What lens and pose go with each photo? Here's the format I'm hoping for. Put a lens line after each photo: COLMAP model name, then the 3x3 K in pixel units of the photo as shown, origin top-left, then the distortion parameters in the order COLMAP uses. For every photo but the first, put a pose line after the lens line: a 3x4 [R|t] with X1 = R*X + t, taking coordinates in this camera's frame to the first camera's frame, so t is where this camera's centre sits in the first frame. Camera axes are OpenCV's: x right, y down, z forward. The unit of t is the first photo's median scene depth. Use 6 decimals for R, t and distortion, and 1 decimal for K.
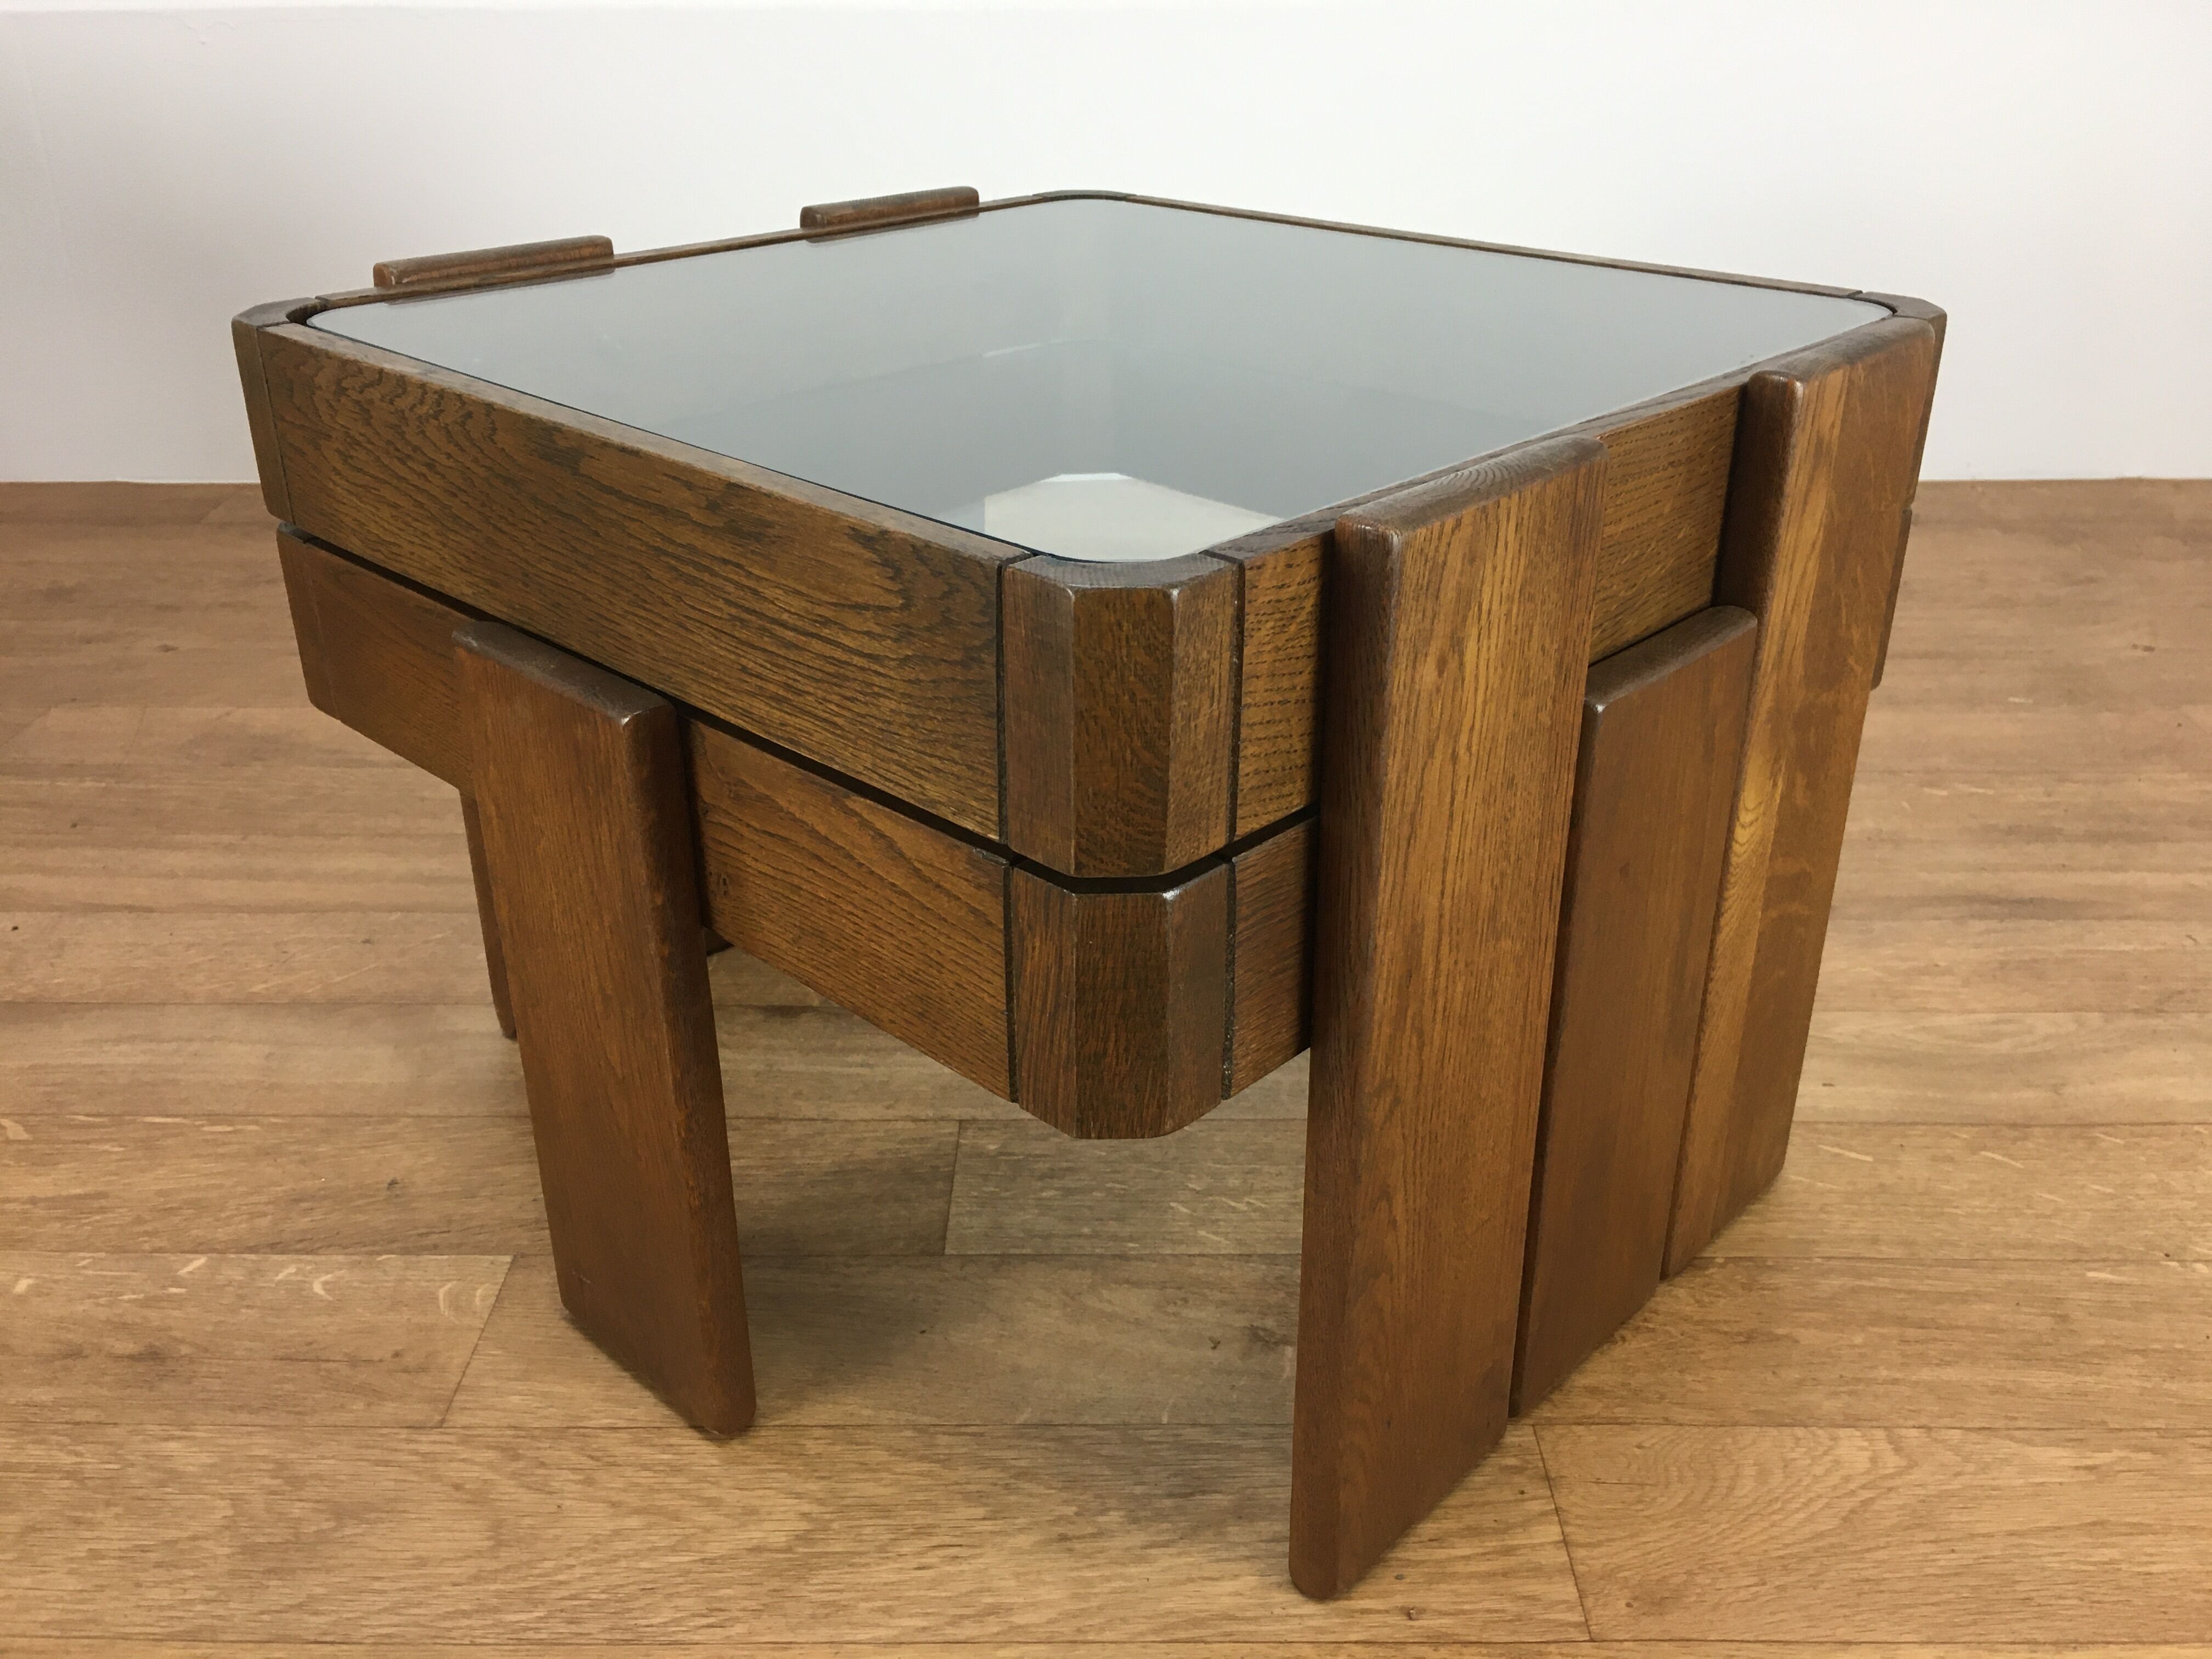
lens RADIAL K [[1930.6, 0, 1107.1], [0, 1930.6, 847.4], [0, 0, 1]] dist [0.075106, -0.134733]
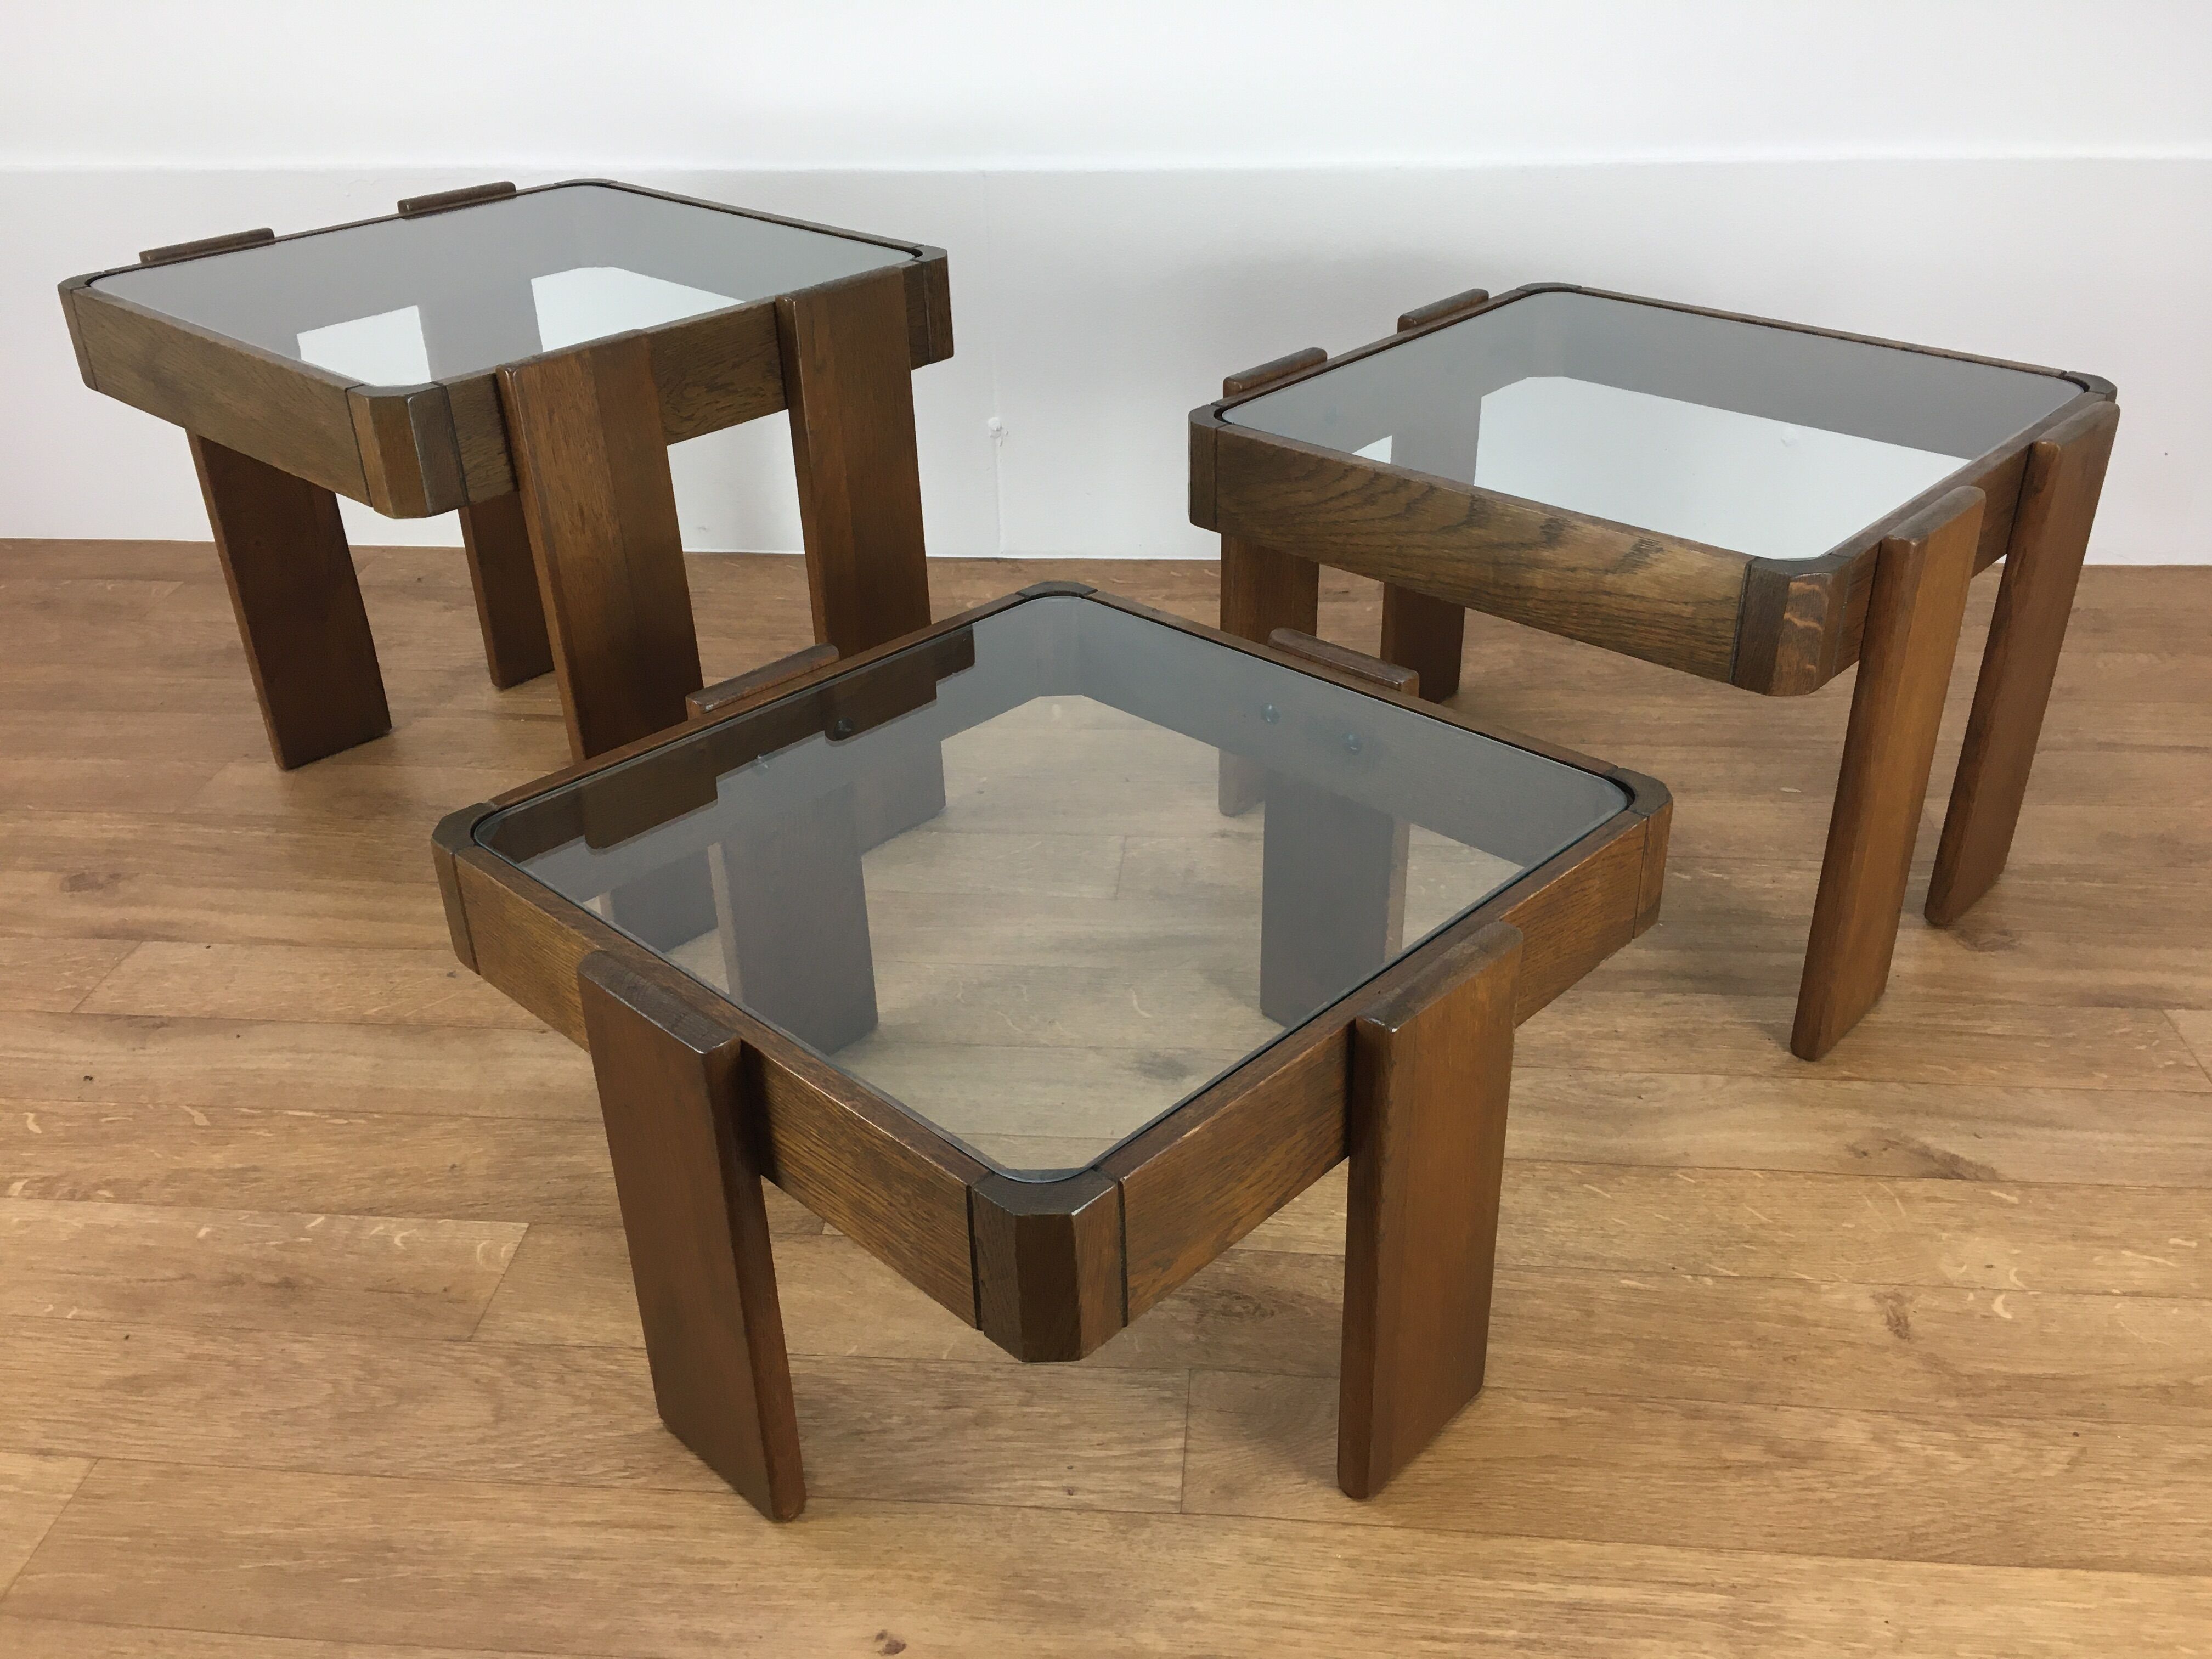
lens RADIAL K [[1930.6, 0, 1108.0], [0, 1930.6, 855.0], [0, 0, 1]] dist [0.075106, -0.134733]
pose [[0.996537, 0.024352, -0.079508, 0.255724], [-0.019998, 0.998280, 0.055106, -0.167383], [0.080713, -0.053325, 0.995310, -0.431535]]
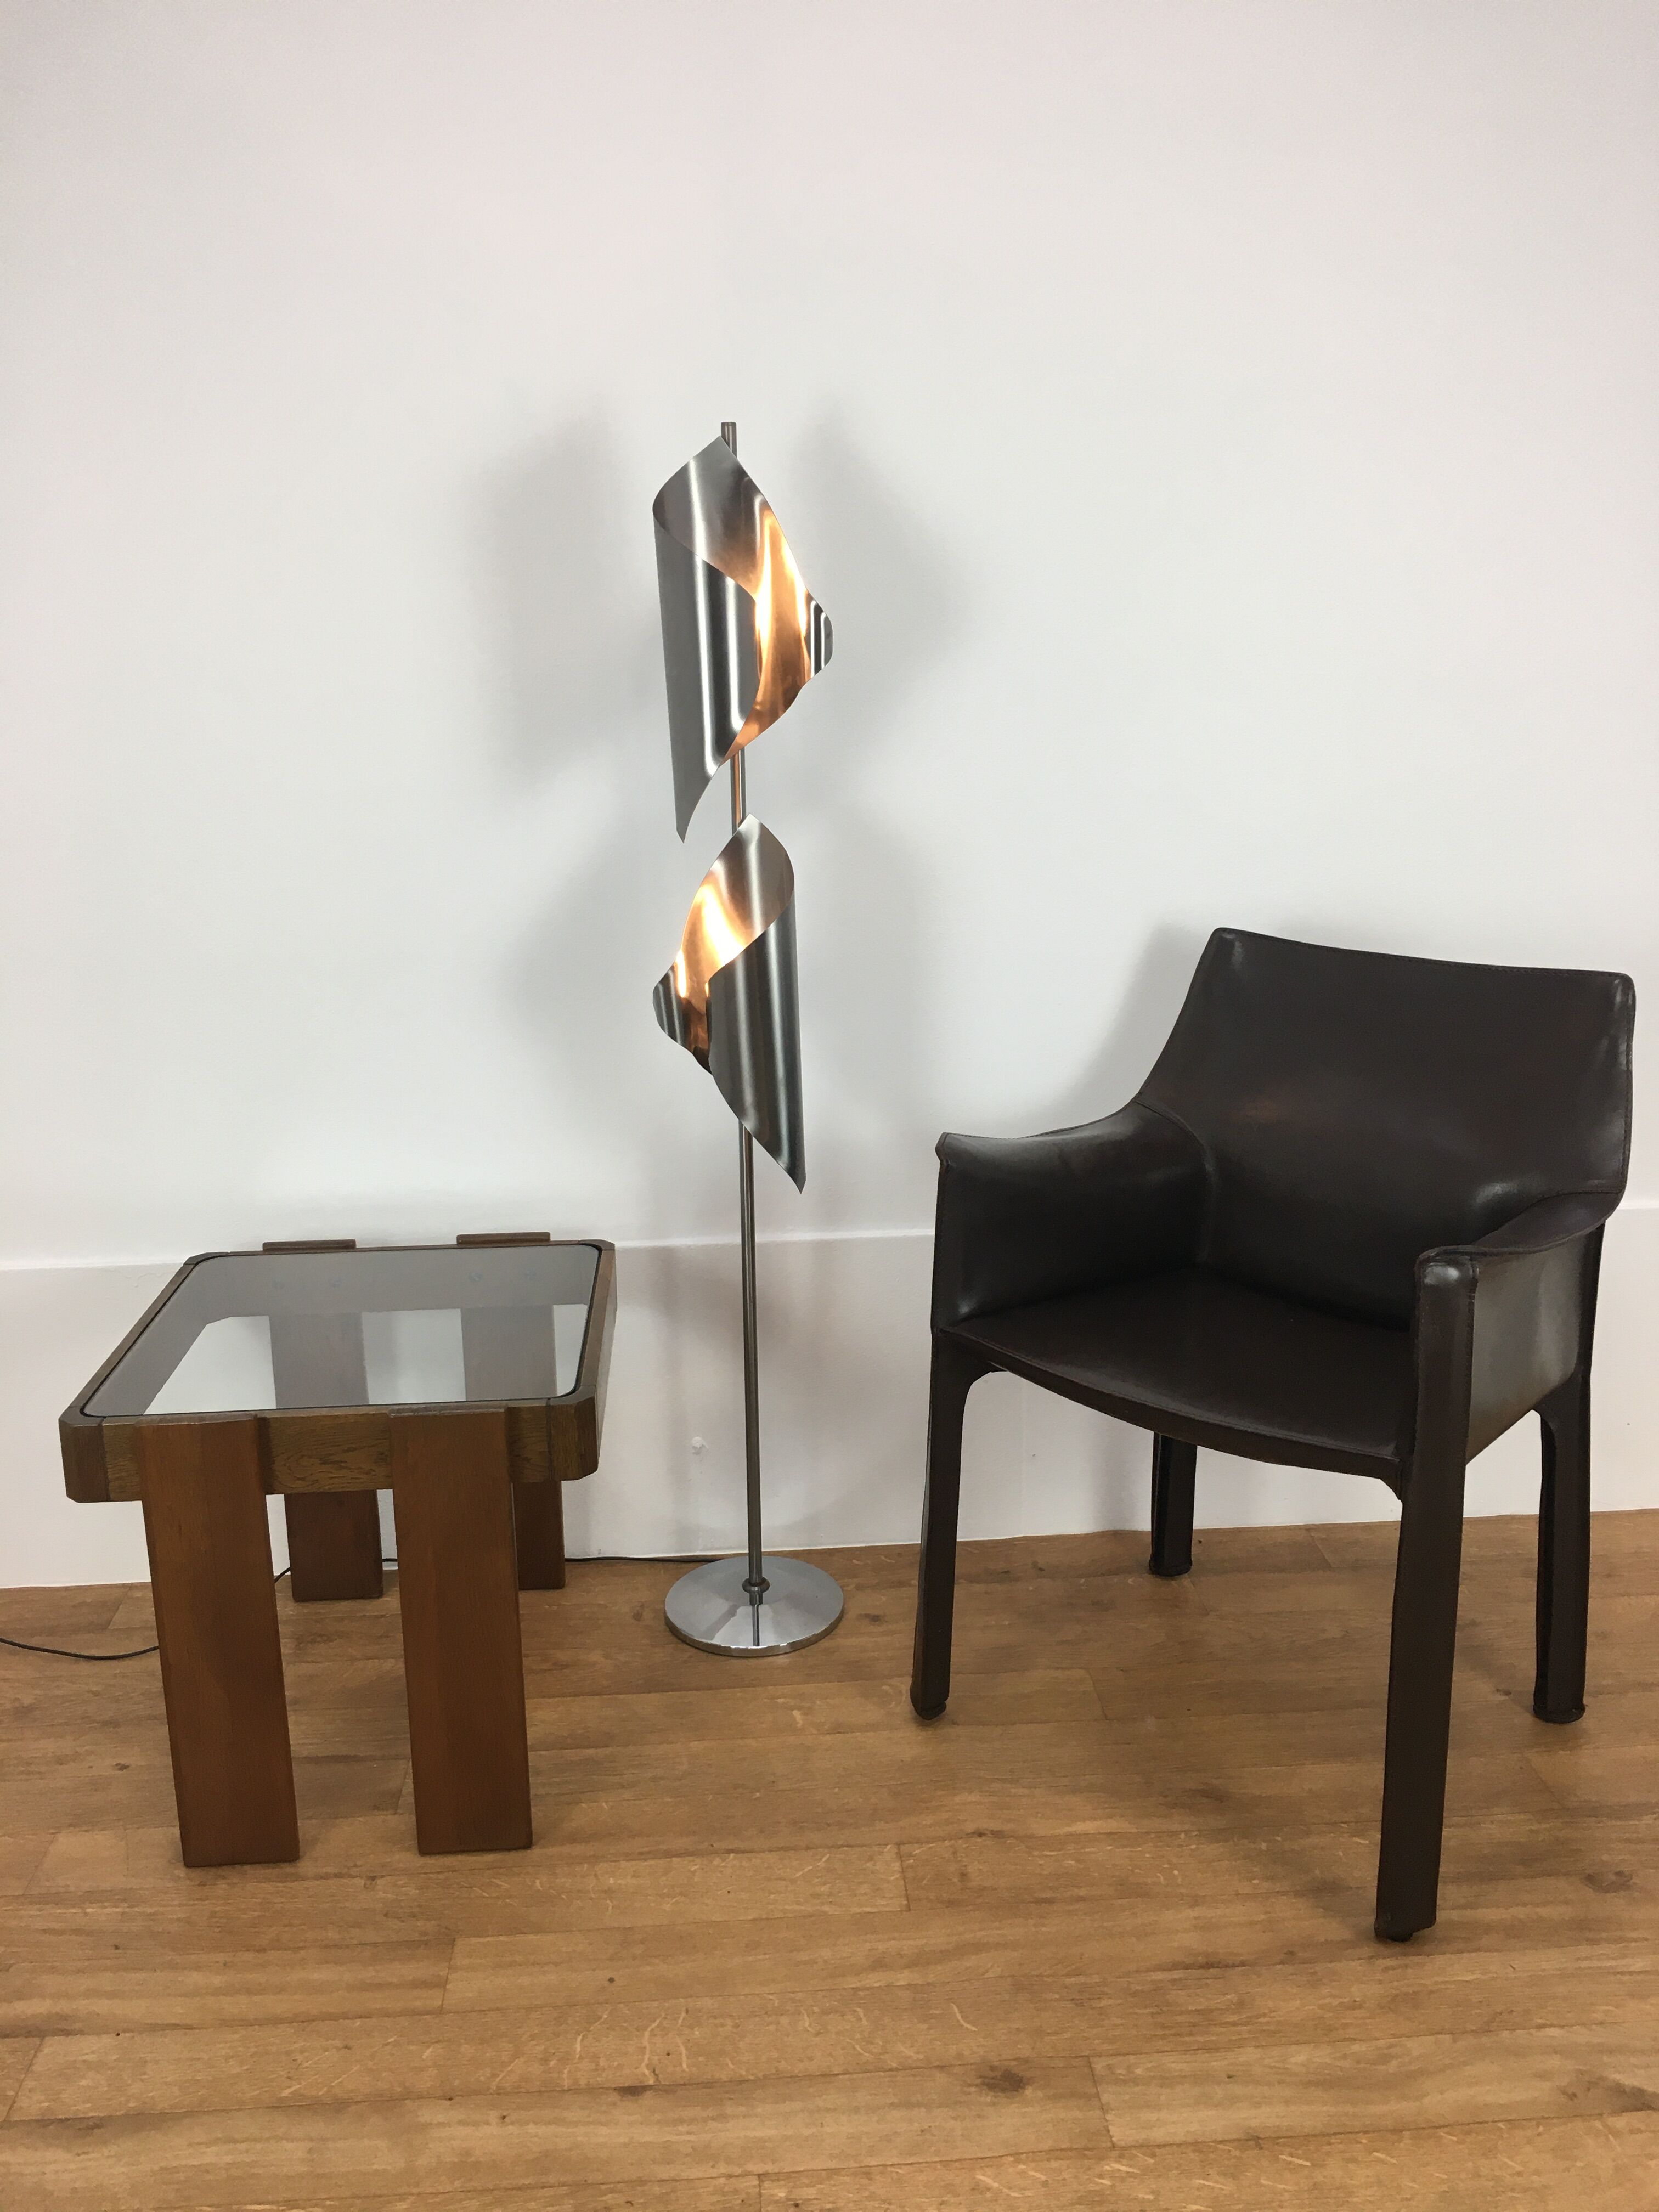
lens RADIAL K [[1930.6, 0, 828.5], [0, 1930.6, 1109.9], [0, 0, 1]] dist [0.075106, -0.134733]
pose [[0.996713, -0.033072, 0.073962, -0.131351], [0.048927, 0.973335, -0.224111, -0.425953], [-0.064578, 0.226993, 0.971753, -0.936419]]
